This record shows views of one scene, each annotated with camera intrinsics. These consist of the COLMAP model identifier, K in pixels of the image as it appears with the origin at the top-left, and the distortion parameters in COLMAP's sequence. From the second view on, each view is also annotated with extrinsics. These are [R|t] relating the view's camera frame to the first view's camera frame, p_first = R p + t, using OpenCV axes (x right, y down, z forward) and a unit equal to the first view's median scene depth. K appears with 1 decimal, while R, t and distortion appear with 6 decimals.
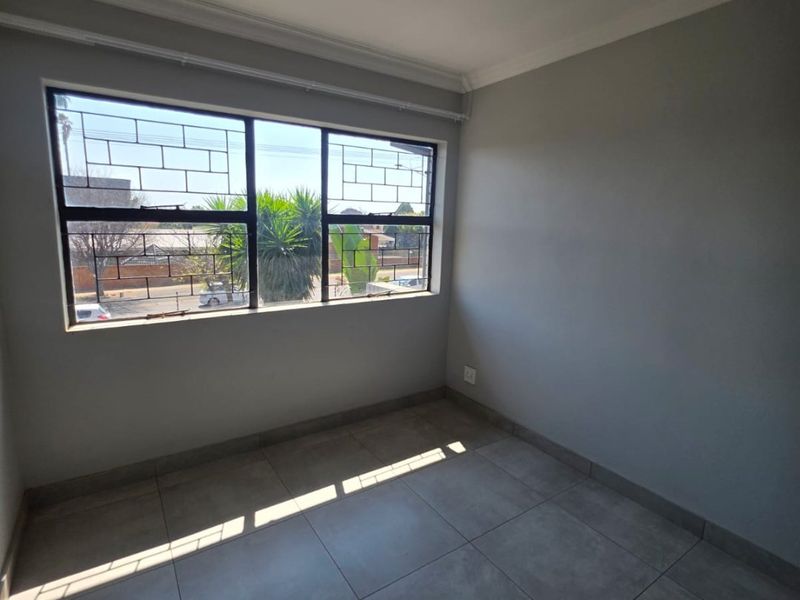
lens RADIAL K [[410.7, 0, 398.7], [0, 410.7, 297.9], [0, 0, 1]] dist [-0.024705, 0.002236]
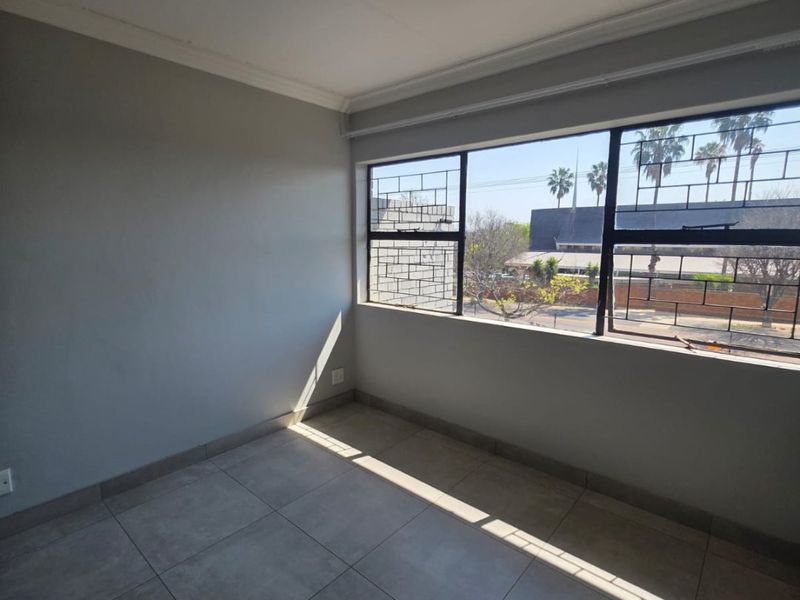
lens RADIAL K [[436.6, 0, 398.8], [0, 436.6, 298.3], [0, 0, 1]] dist [0.005131, -0.000736]
pose [[0.253253, 0.113510, -0.960718, 0.715260], [-0.175259, 0.982043, 0.069830, -0.069651], [0.951392, 0.150689, 0.268599, 0.463069]]
